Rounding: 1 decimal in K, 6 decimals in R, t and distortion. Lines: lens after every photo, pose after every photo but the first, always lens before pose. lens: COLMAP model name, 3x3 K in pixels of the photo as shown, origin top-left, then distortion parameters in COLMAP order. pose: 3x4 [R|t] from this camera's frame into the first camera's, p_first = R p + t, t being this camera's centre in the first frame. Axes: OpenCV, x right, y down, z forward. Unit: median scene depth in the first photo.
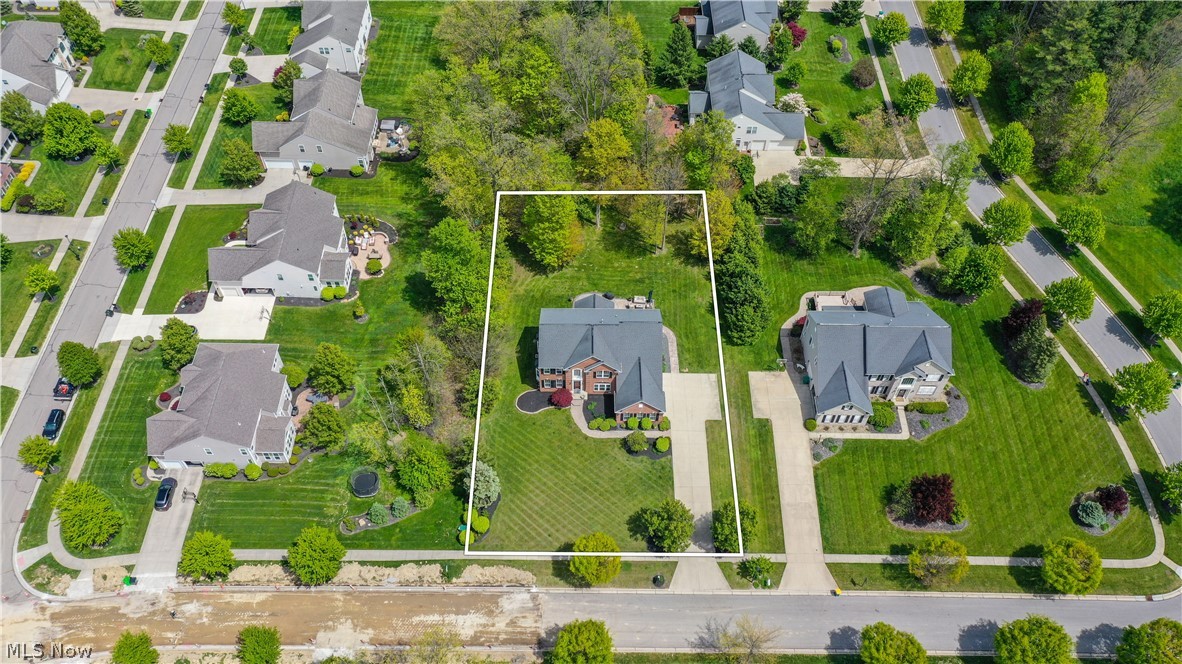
lens RADIAL K [[941.1, 0, 588.1], [0, 941.1, 326.1], [0, 0, 1]] dist [0.015943, 0.001685]
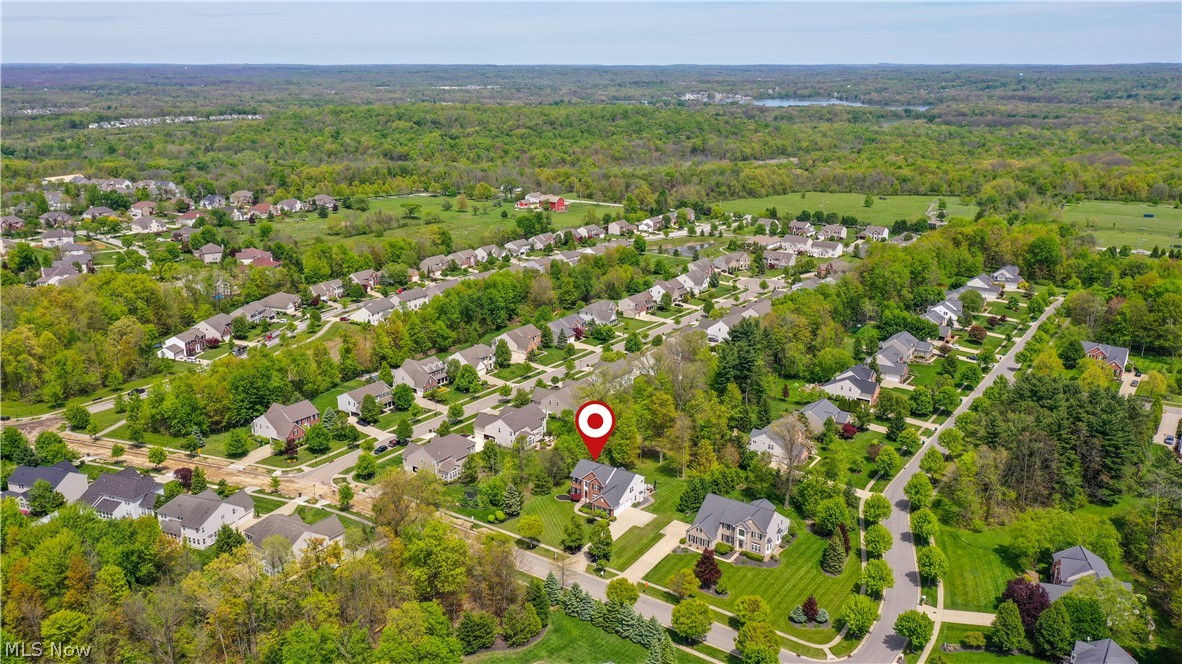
lens RADIAL K [[941.1, 0, 588.1], [0, 941.1, 326.1], [0, 0, 1]] dist [0.015943, 0.001685]
pose [[0.821789, 0.140156, -0.552286, 0.950342], [-0.442627, 0.767400, -0.463873, 0.652477], [0.358810, 0.625663, 0.692677, -0.498276]]
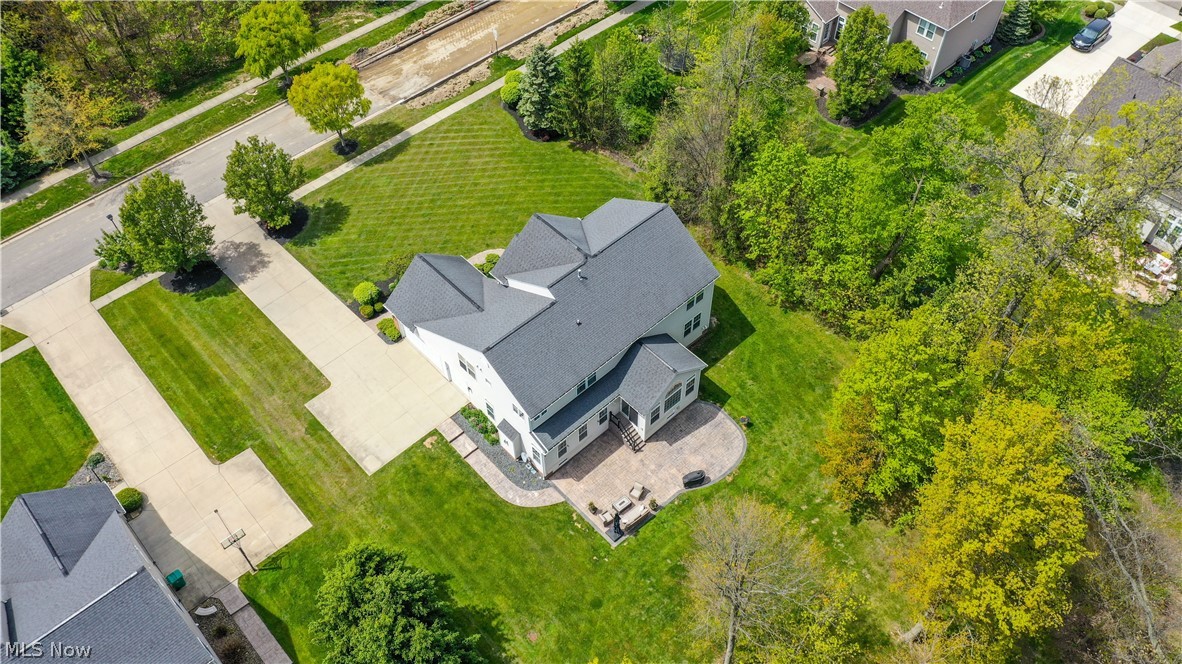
lens RADIAL K [[941.1, 0, 588.1], [0, 941.1, 326.1], [0, 0, 1]] dist [0.015943, 0.001685]
pose [[-0.733819, 0.526311, -0.429542, 0.213528], [-0.532131, -0.052259, 0.845047, -0.379775], [0.422311, 0.848685, 0.318415, 0.830018]]
